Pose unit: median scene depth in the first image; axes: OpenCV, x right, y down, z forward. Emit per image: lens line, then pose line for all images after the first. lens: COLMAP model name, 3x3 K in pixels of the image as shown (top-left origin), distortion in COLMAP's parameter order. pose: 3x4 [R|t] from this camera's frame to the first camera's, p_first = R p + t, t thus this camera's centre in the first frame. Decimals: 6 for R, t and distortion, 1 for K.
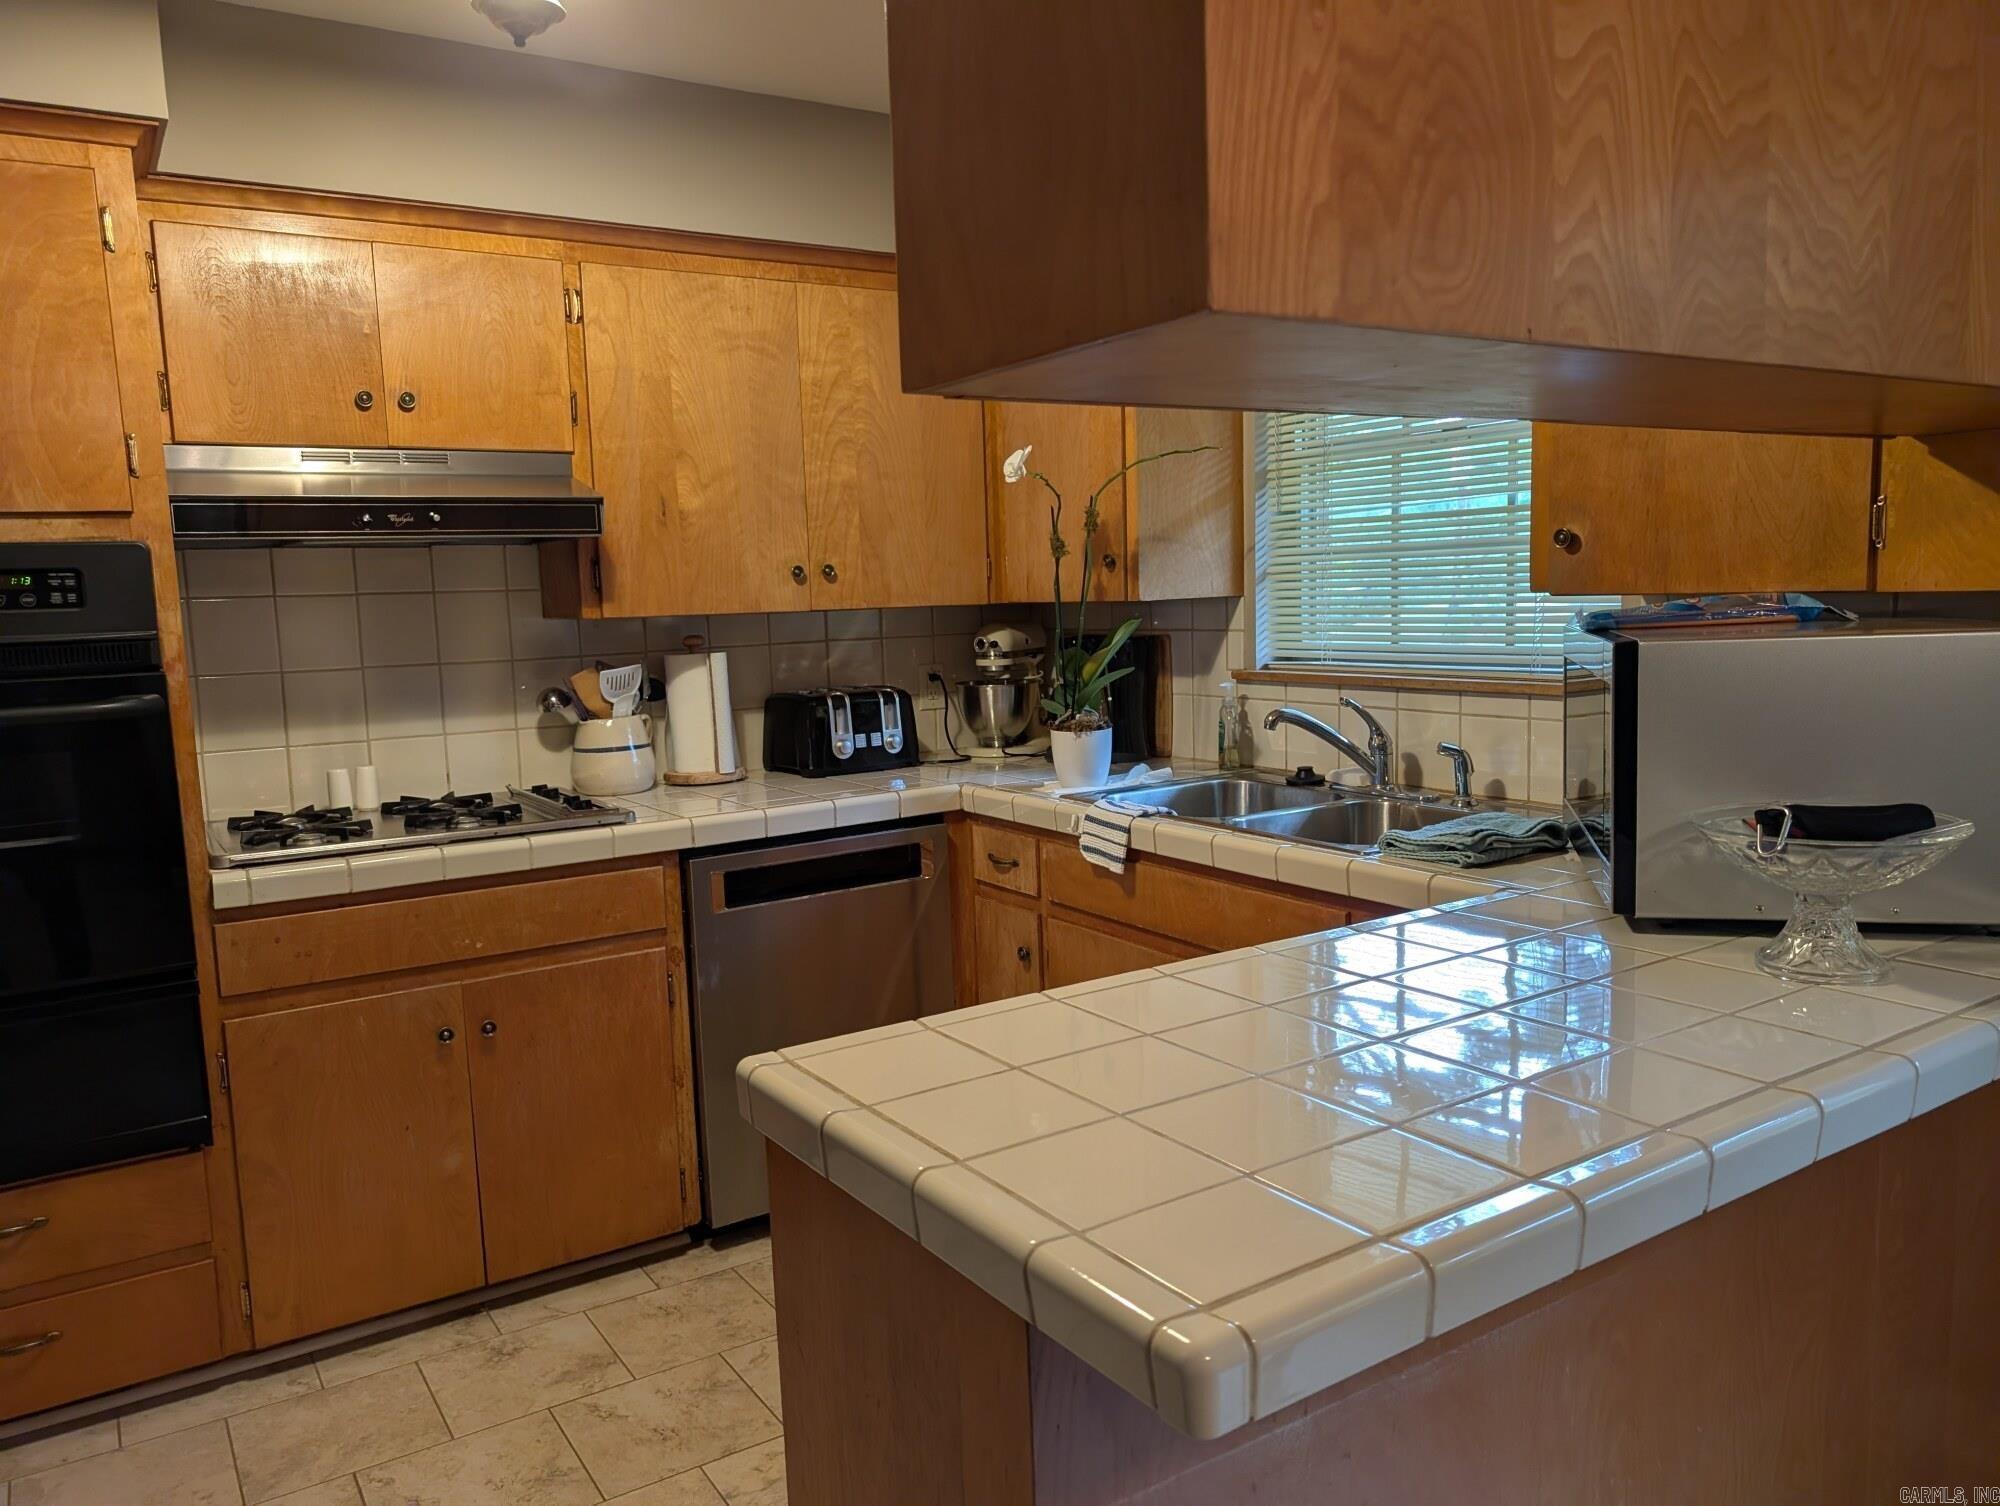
lens RADIAL K [[1430.6, 0, 981.4], [0, 1430.6, 760.8], [0, 0, 1]] dist [0.011697, -0.004152]
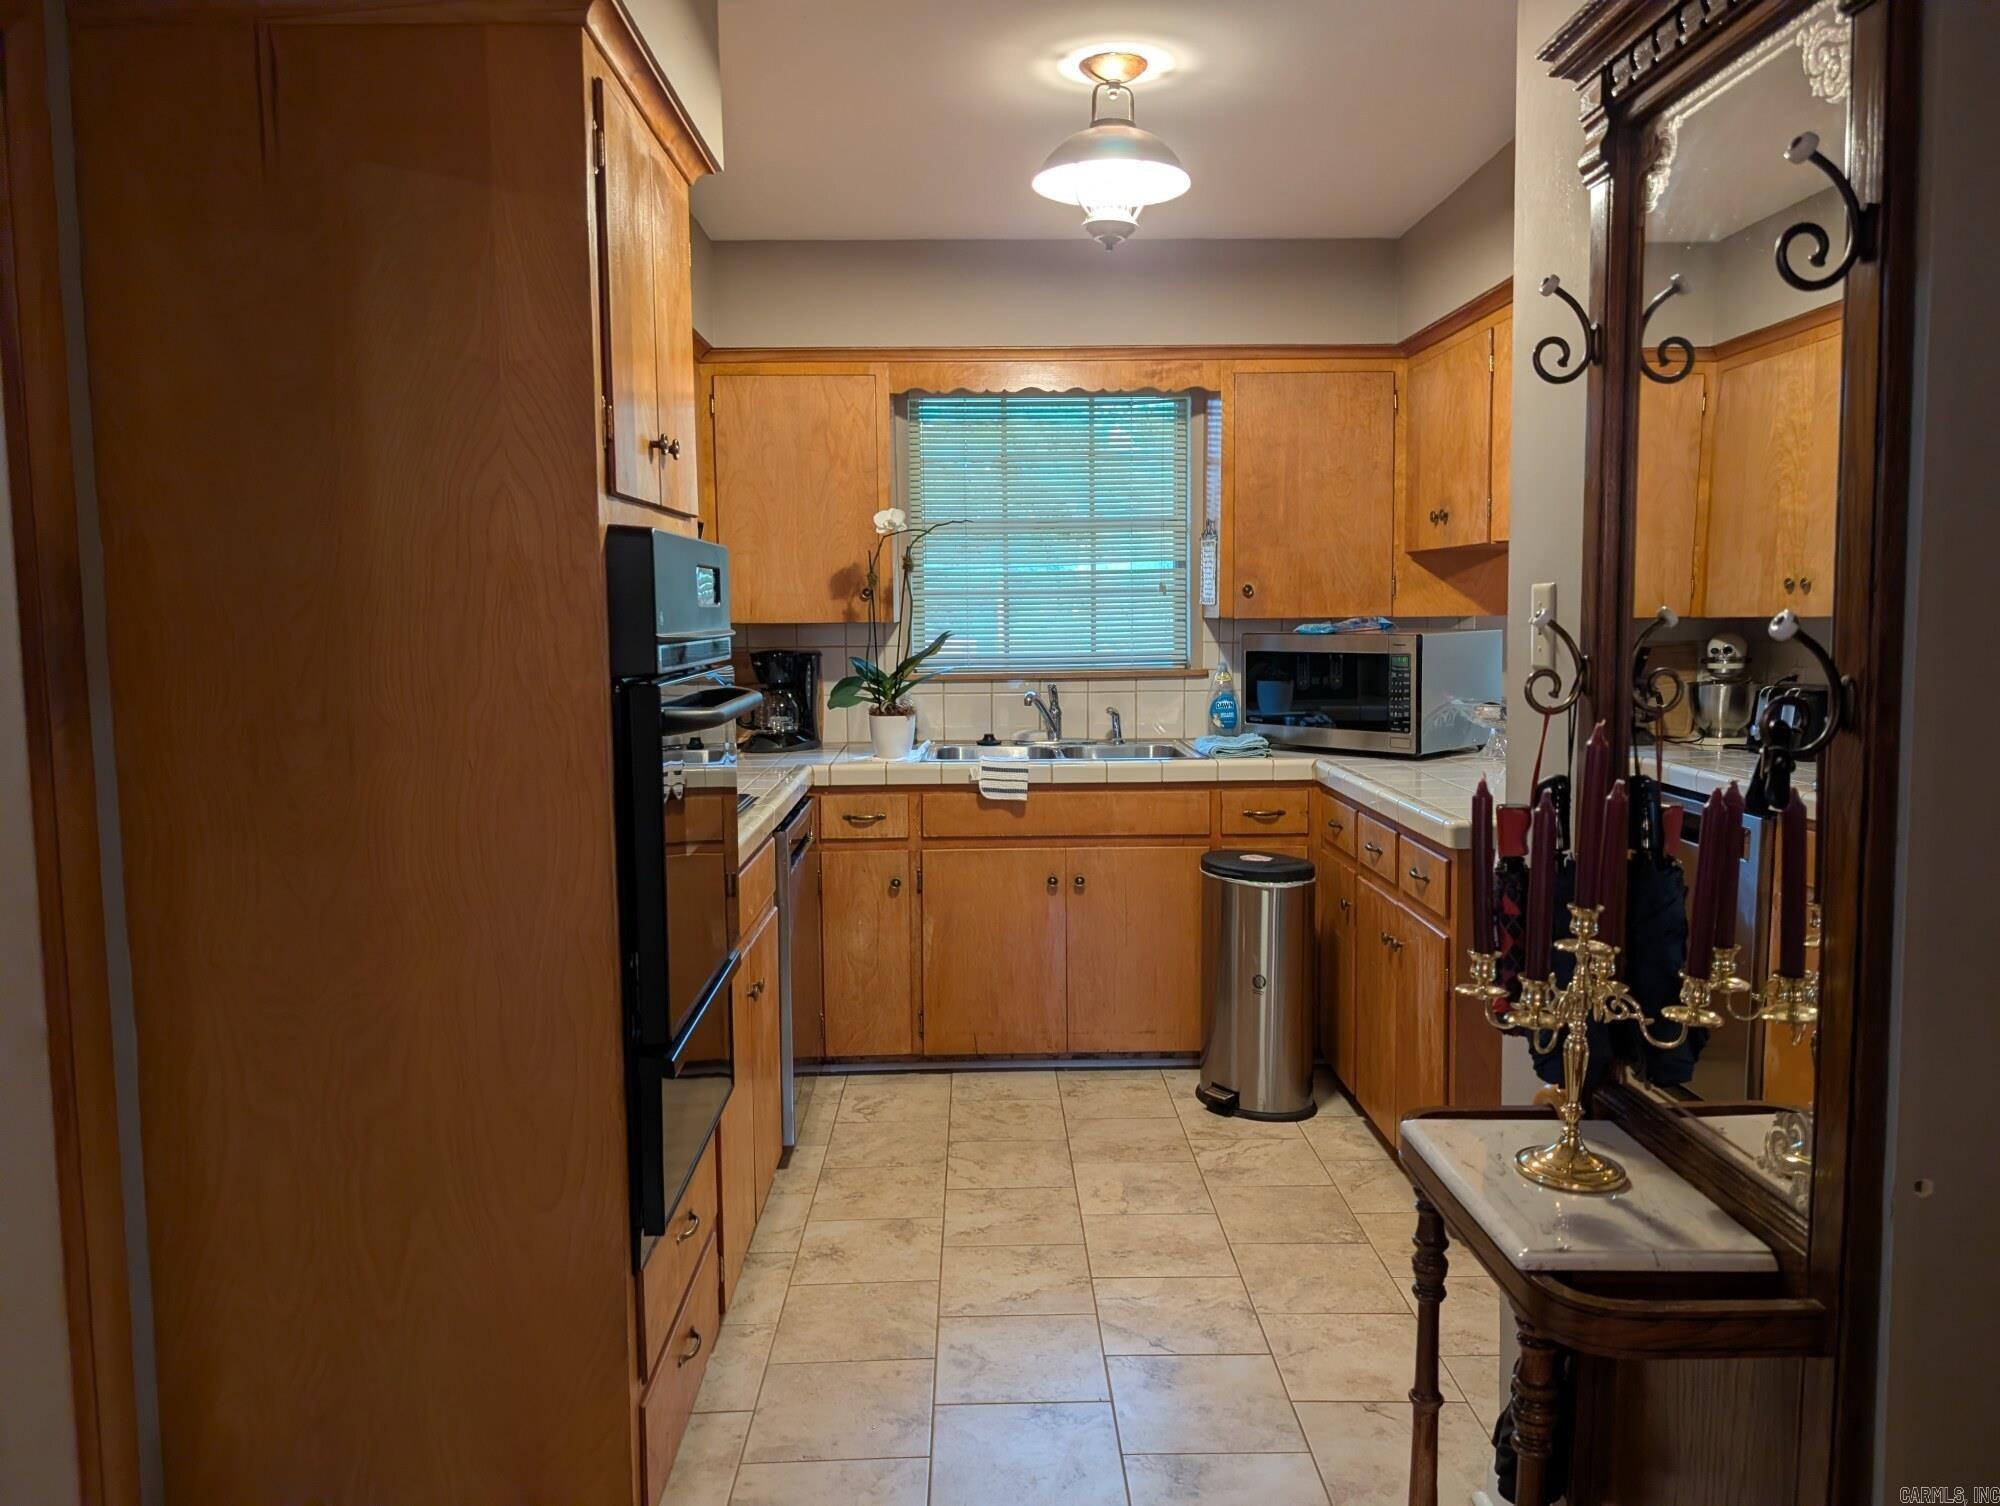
lens RADIAL K [[1439.2, 0, 999.4], [0, 1439.2, 748.9], [0, 0, 1]] dist [0.053072, -0.079730]
pose [[0.523416, -0.056595, 0.850195, -1.081643], [0.097296, 0.995235, 0.006351, 0.011621], [-0.846504, 0.079396, 0.526429, 0.208717]]
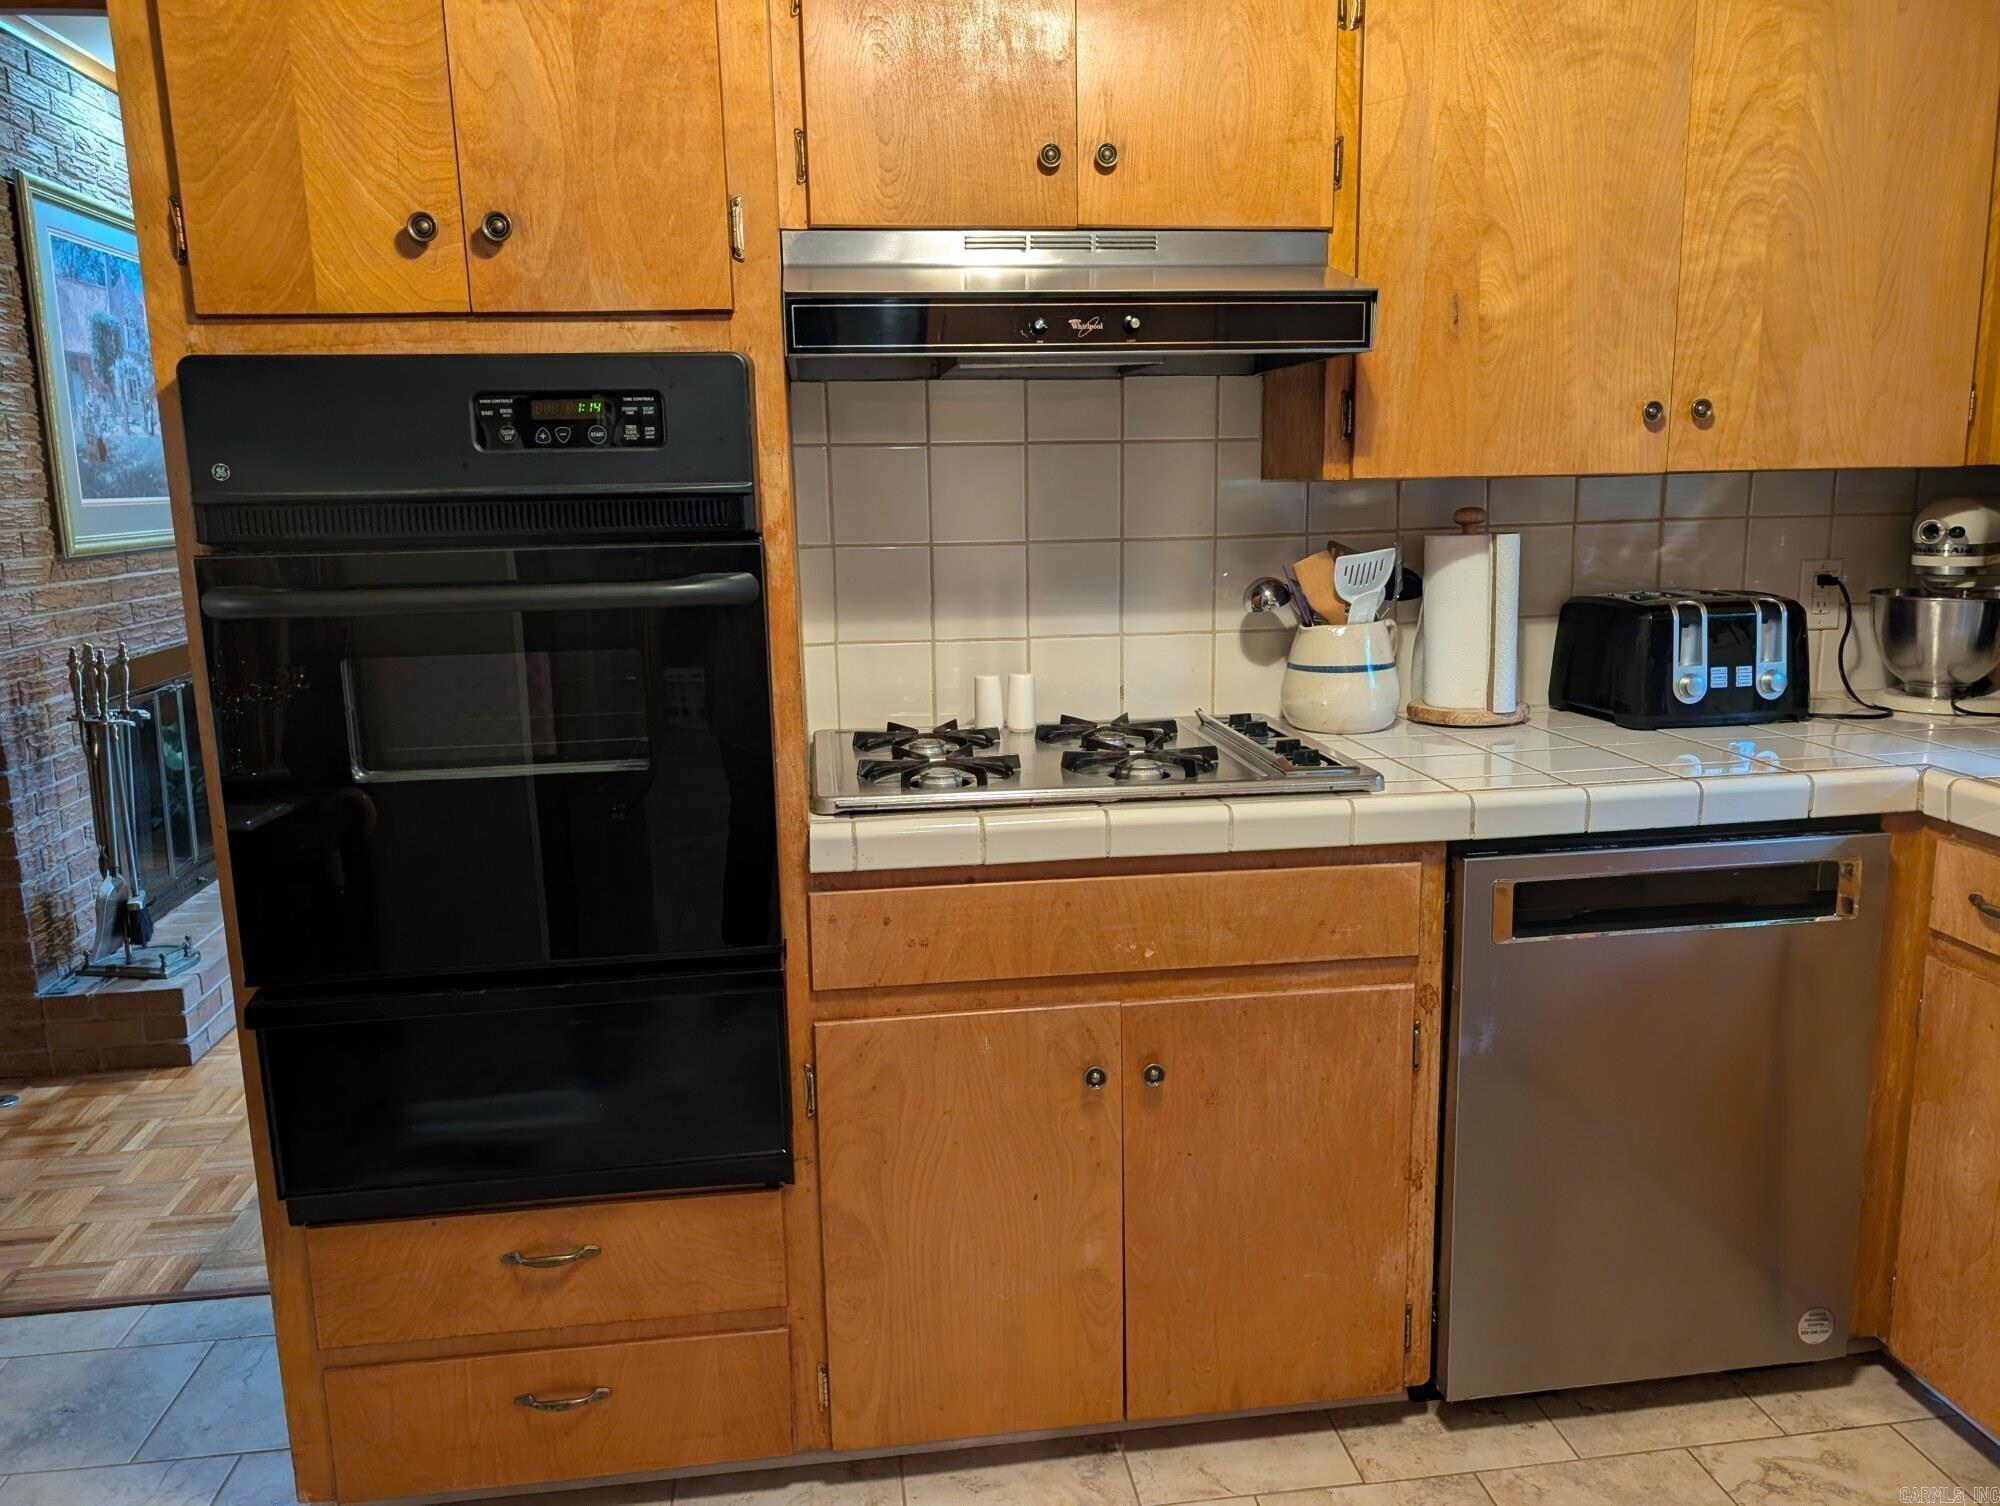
lens RADIAL K [[1439.2, 0, 999.4], [0, 1439.2, 748.9], [0, 0, 1]] dist [0.053072, -0.079730]
pose [[0.903460, 0.094570, -0.418110, -0.121786], [-0.062183, 0.993958, 0.090452, -0.025070], [0.424138, -0.055721, 0.903882, 0.314589]]
